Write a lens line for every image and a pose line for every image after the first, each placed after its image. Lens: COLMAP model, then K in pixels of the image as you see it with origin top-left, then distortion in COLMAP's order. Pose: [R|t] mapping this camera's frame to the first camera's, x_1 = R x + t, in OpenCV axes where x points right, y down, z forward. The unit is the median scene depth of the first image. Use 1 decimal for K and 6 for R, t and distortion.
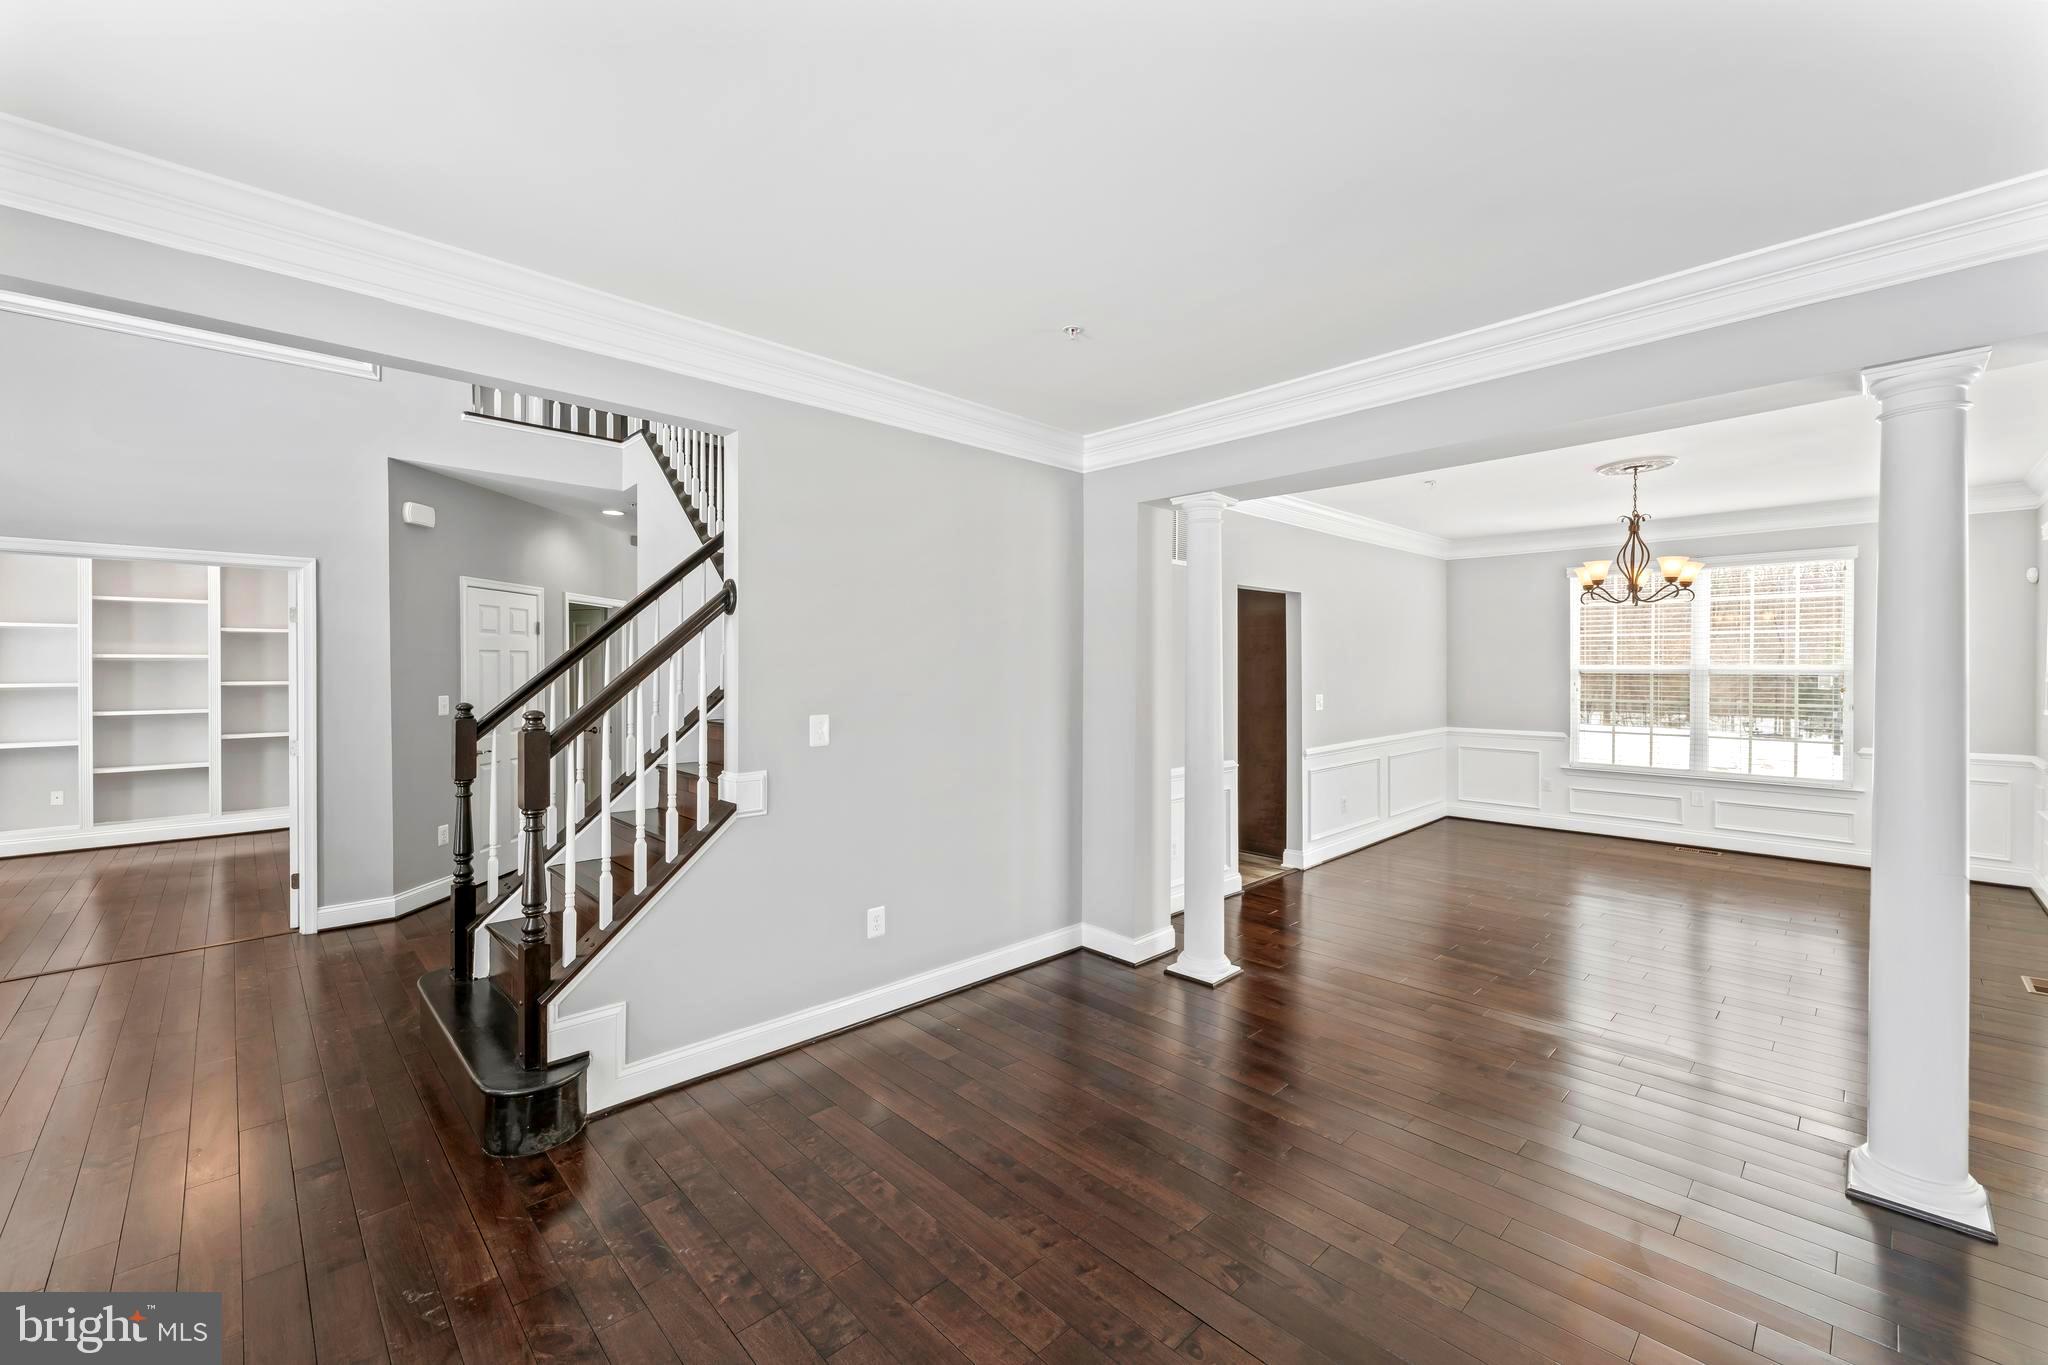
lens RADIAL K [[818.6, 0, 1021.9], [0, 818.6, 673.6], [0, 0, 1]] dist [-0.003313, -0.000055]
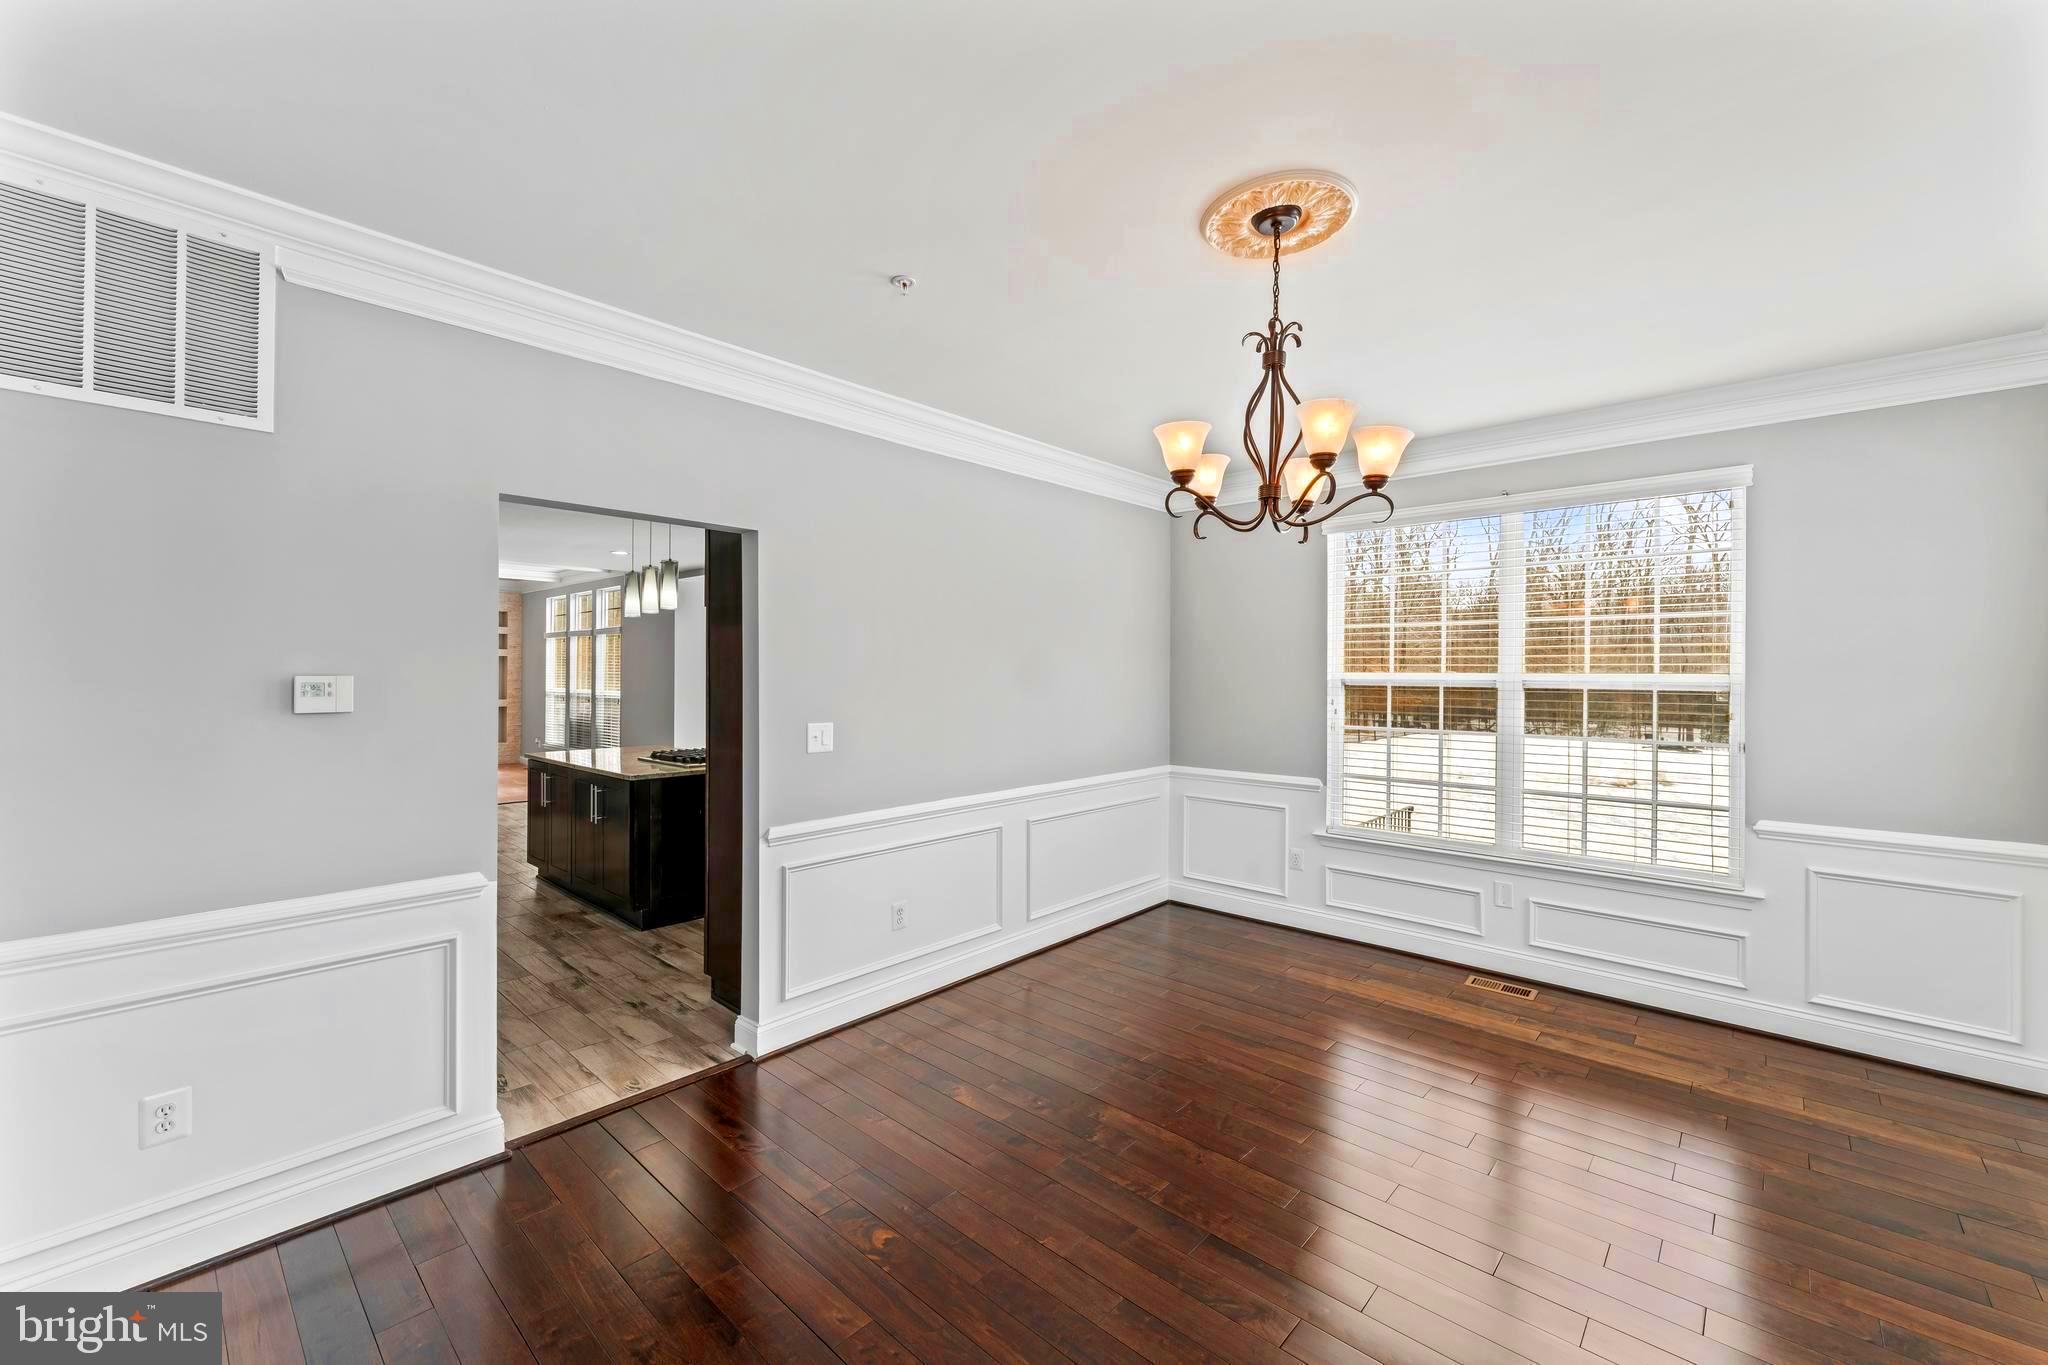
lens RADIAL K [[818.6, 0, 1026.6], [0, 818.6, 671.3], [0, 0, 1]] dist [-0.003313, -0.000055]
pose [[0.997615, 0.005986, 0.068763, 0.421280], [-0.005197, 0.999919, -0.011647, -0.002578], [-0.068827, 0.011262, 0.997565, 0.409412]]
